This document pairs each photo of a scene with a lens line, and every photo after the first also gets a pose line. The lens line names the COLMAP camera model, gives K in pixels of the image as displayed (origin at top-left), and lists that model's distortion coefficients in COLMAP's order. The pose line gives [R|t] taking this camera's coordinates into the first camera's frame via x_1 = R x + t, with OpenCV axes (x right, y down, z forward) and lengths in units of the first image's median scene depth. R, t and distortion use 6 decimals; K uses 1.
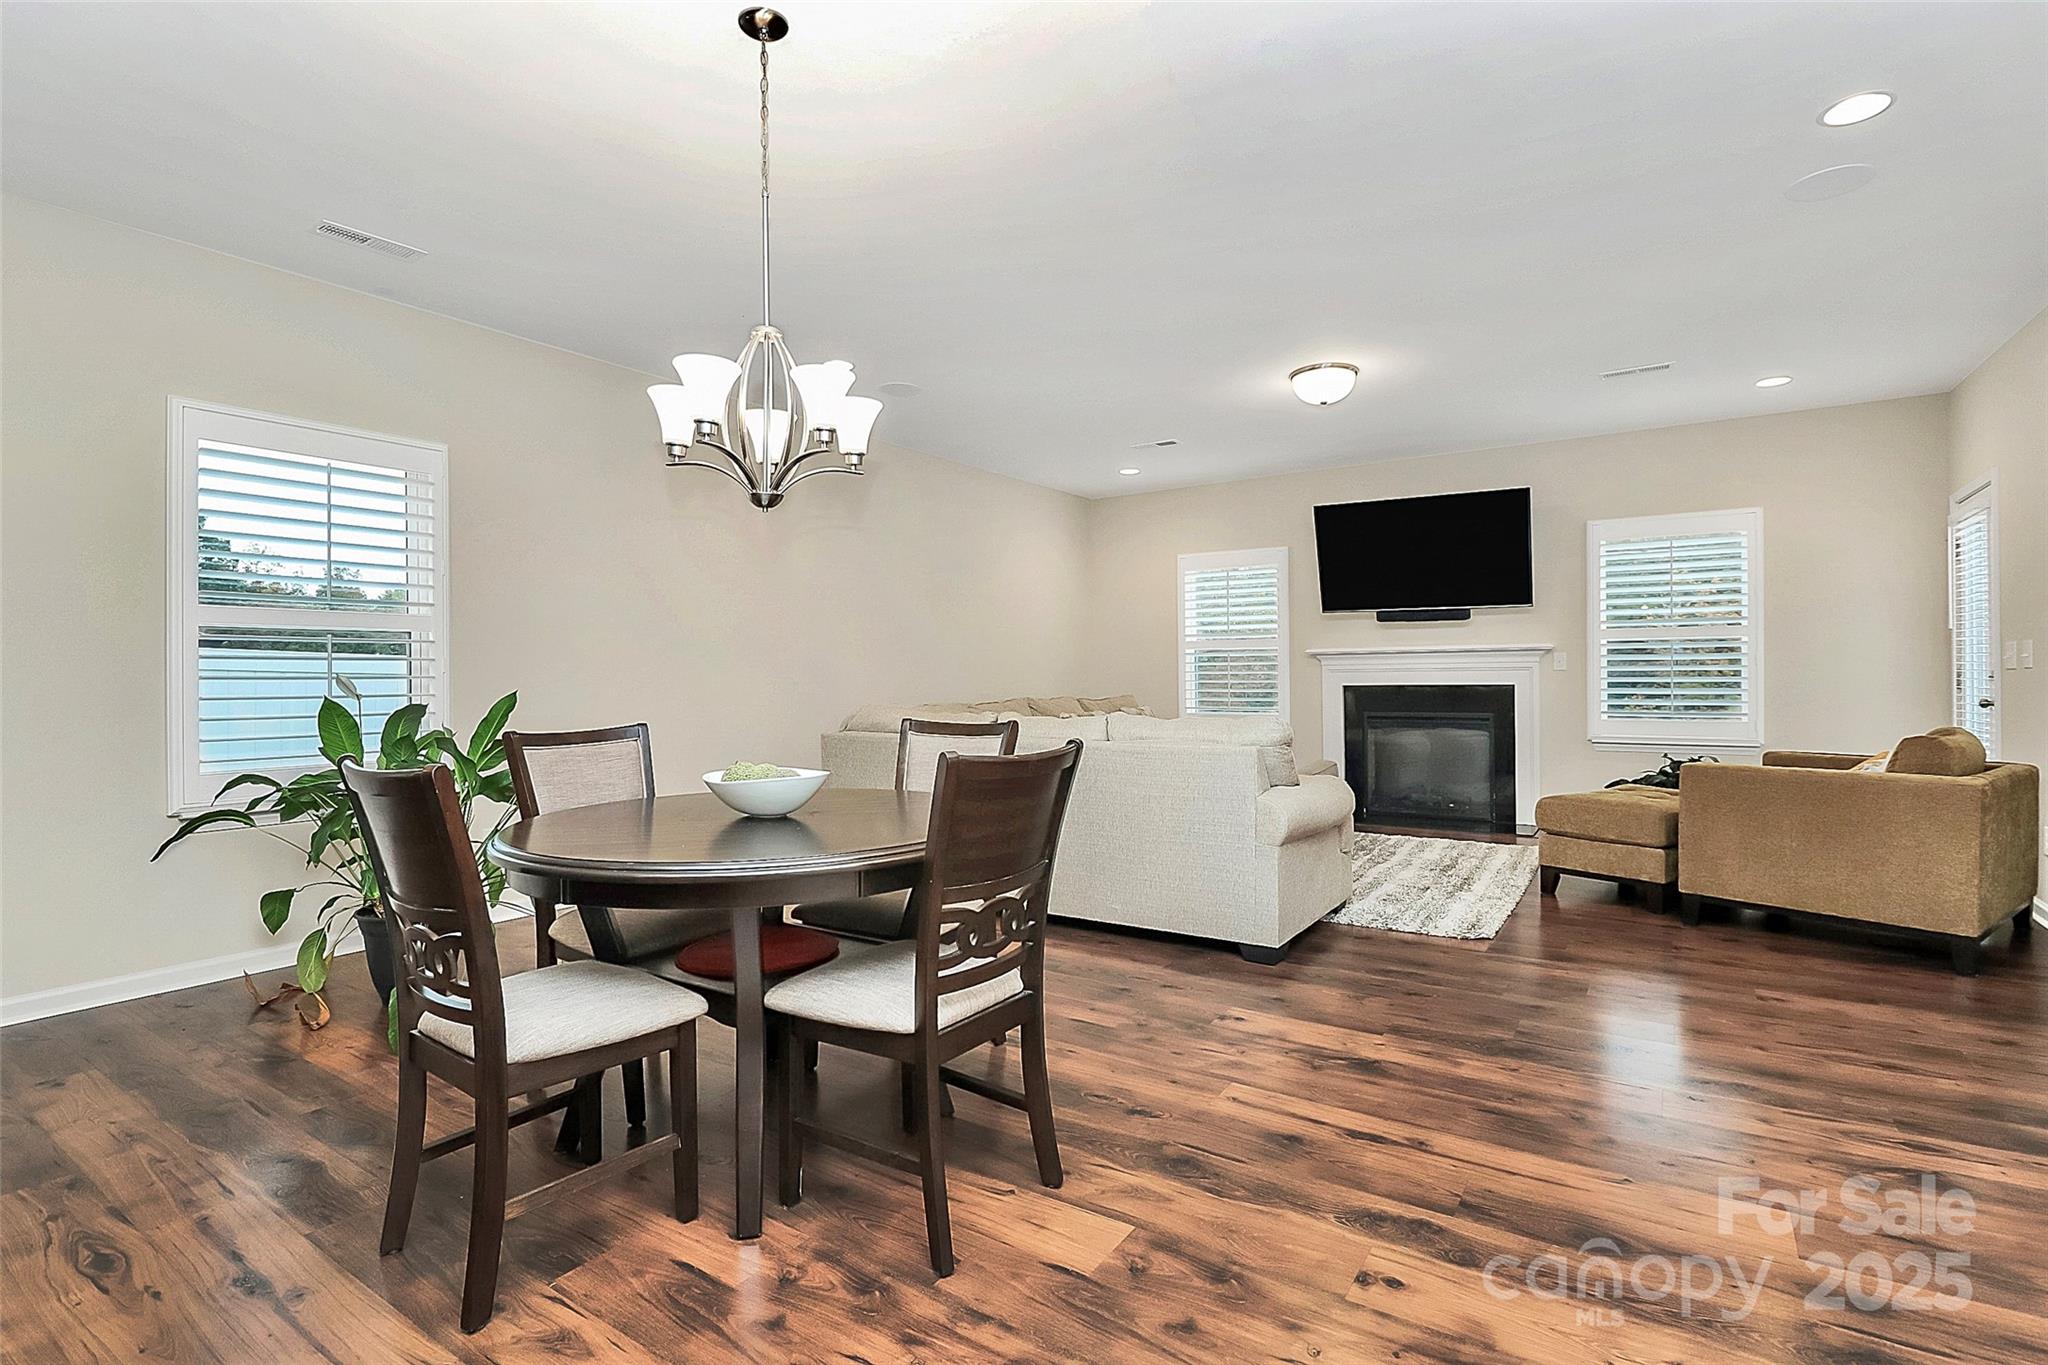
lens RADIAL K [[977.5, 0, 1019.3], [0, 977.5, 673.4], [0, 0, 1]] dist [0.001288, -0.008411]
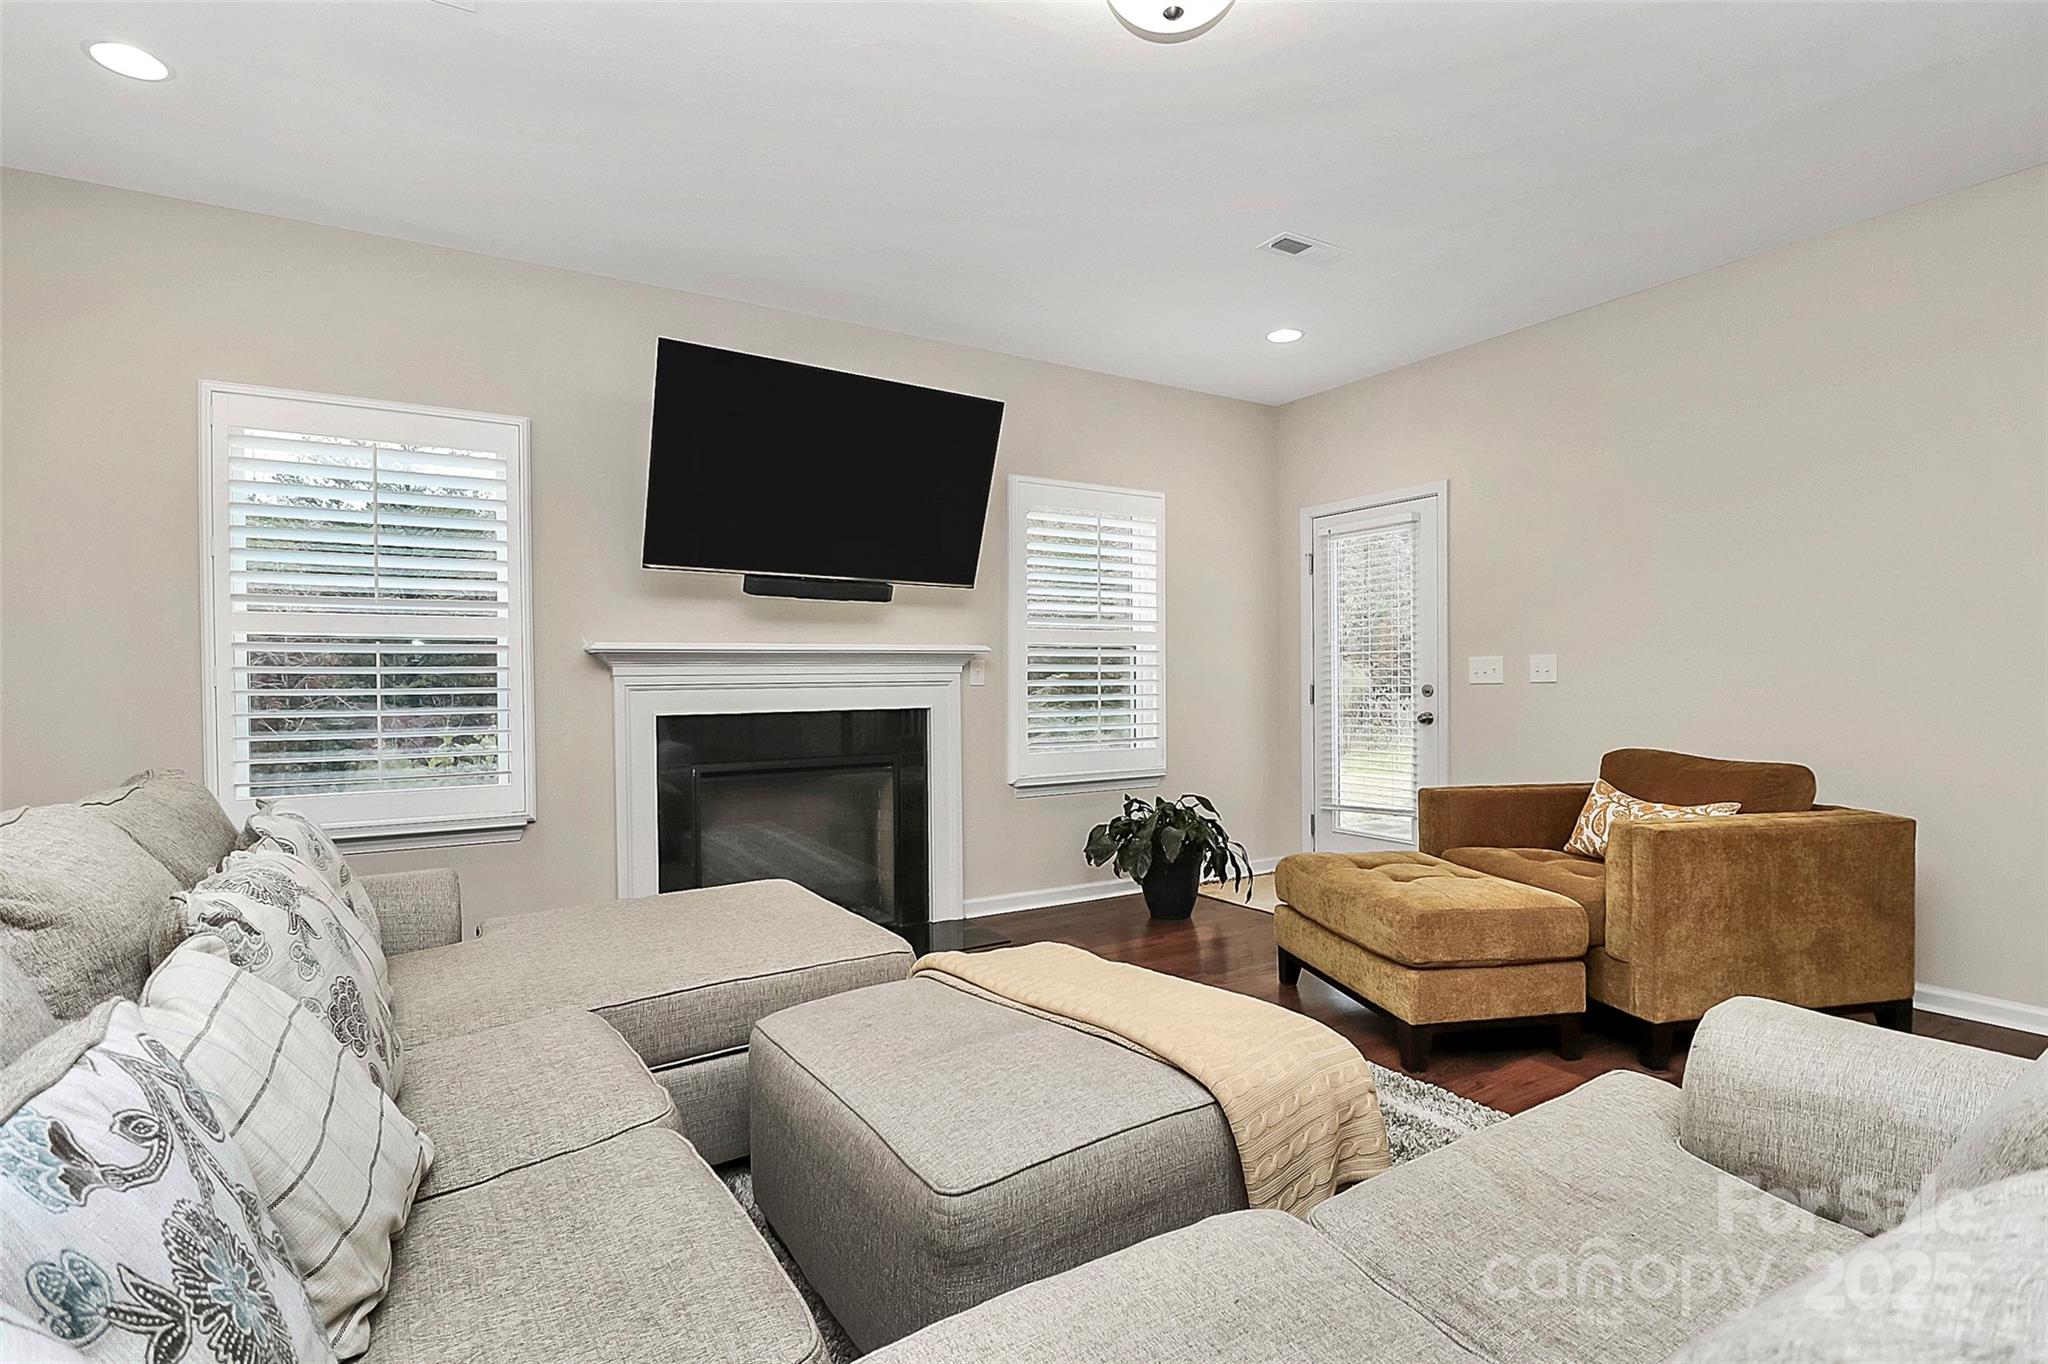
lens RADIAL K [[977.5, 0, 1034.2], [0, 977.5, 682.9], [0, 0, 1]] dist [0.001288, -0.008411]
pose [[0.379027, -0.004347, 0.925375, -0.070719], [-0.000462, 0.999988, 0.004886, -0.009113], [-0.925385, -0.002280, 0.379021, 0.763556]]
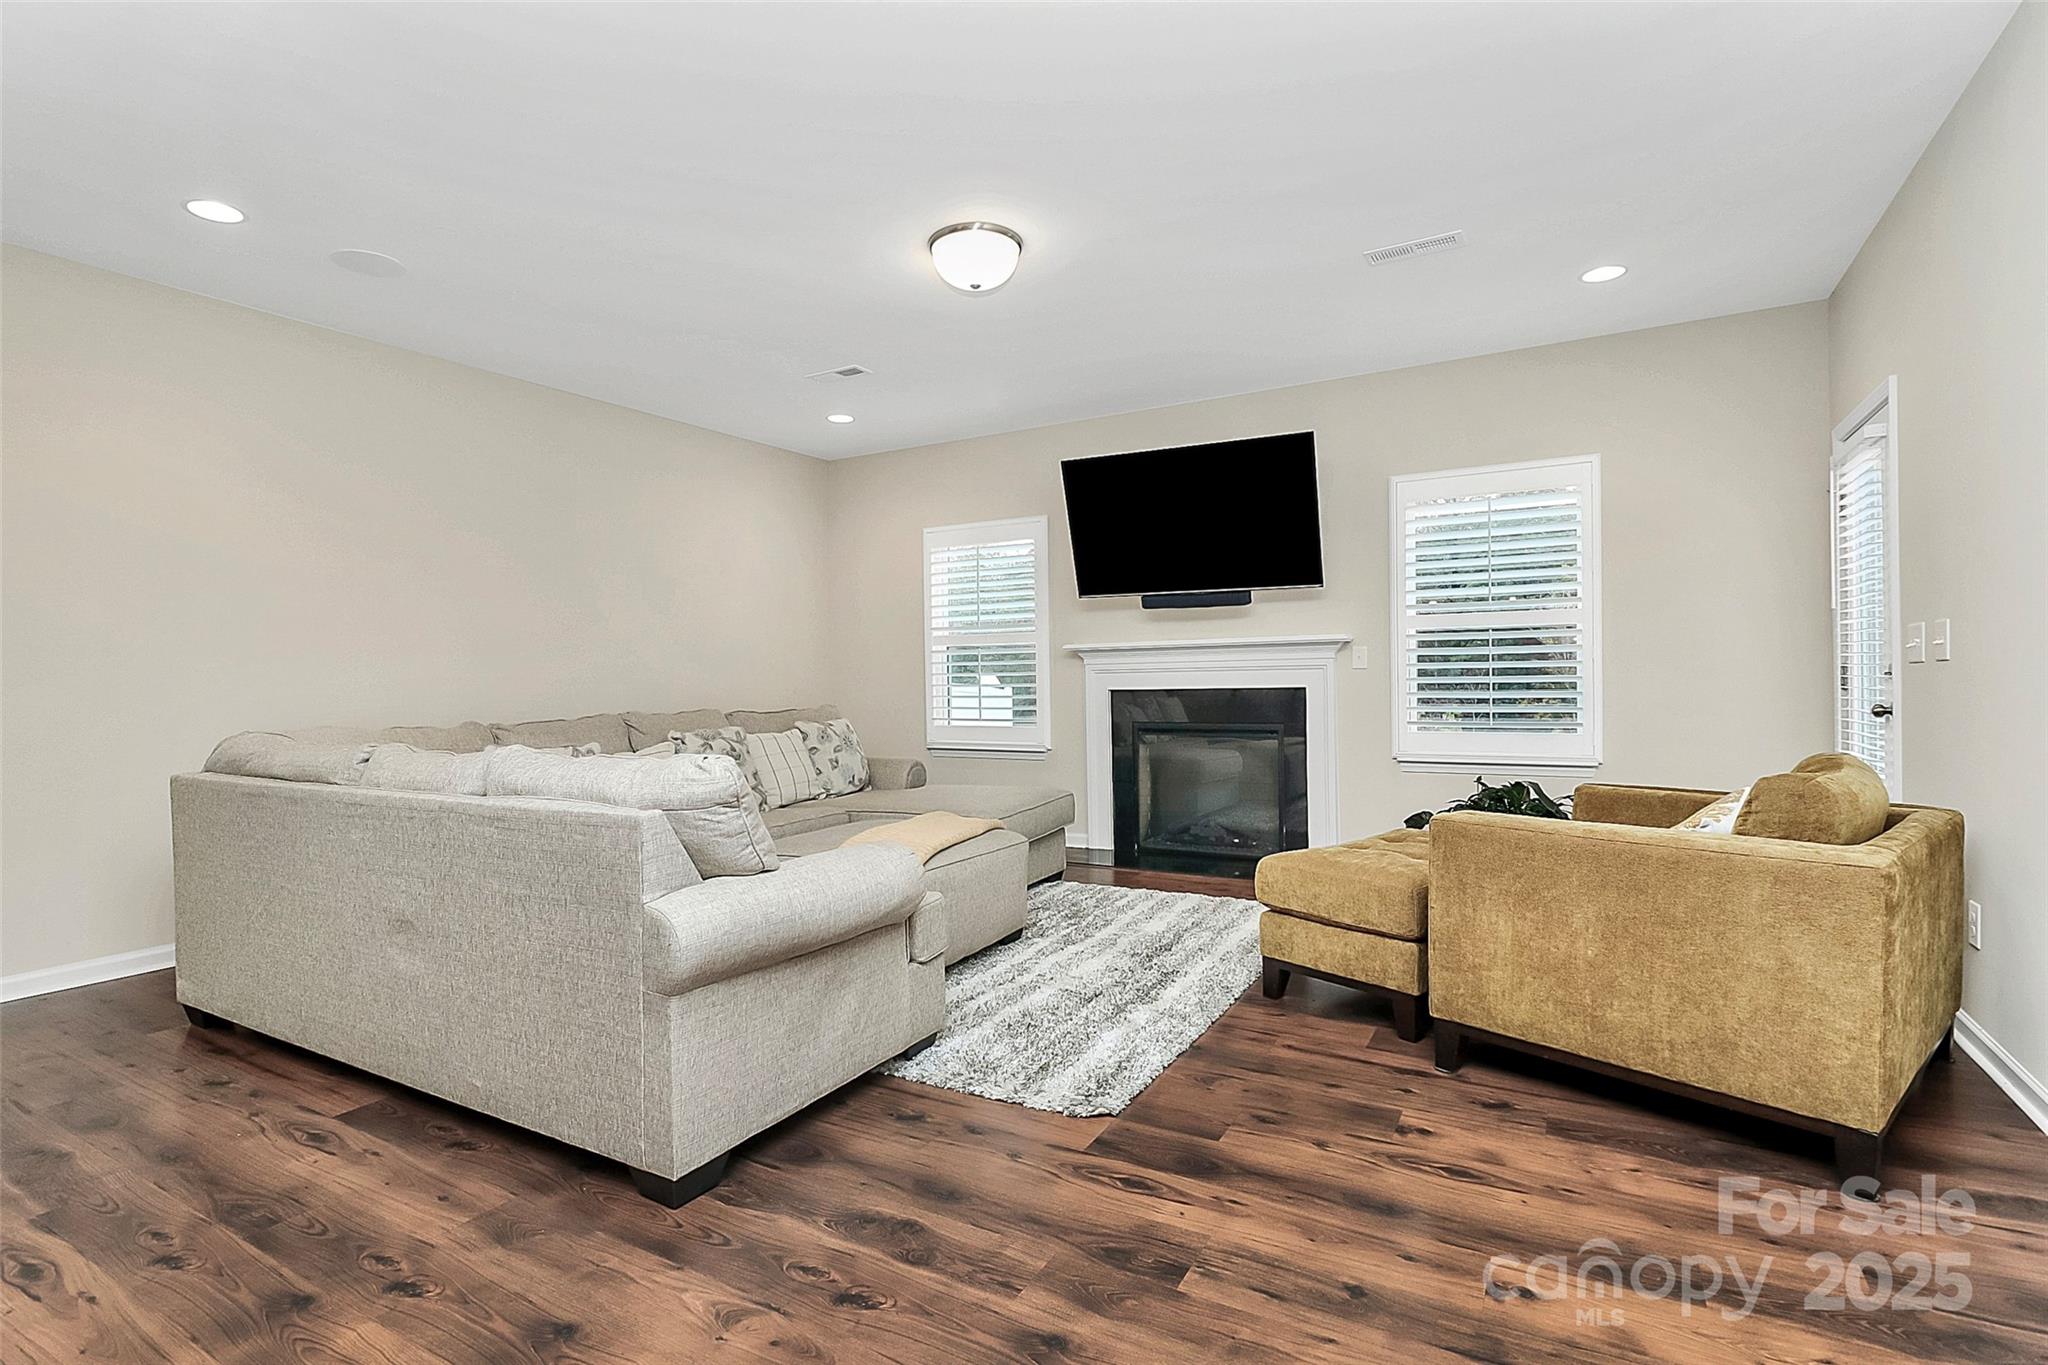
lens RADIAL K [[977.5, 0, 1016.4], [0, 977.5, 681.5], [0, 0, 1]] dist [0.001288, -0.008411]
pose [[0.997761, -0.008533, 0.066333, 0.246271], [0.008044, 0.999939, 0.007627, -0.001147], [-0.066394, -0.007077, 0.997768, 0.257084]]
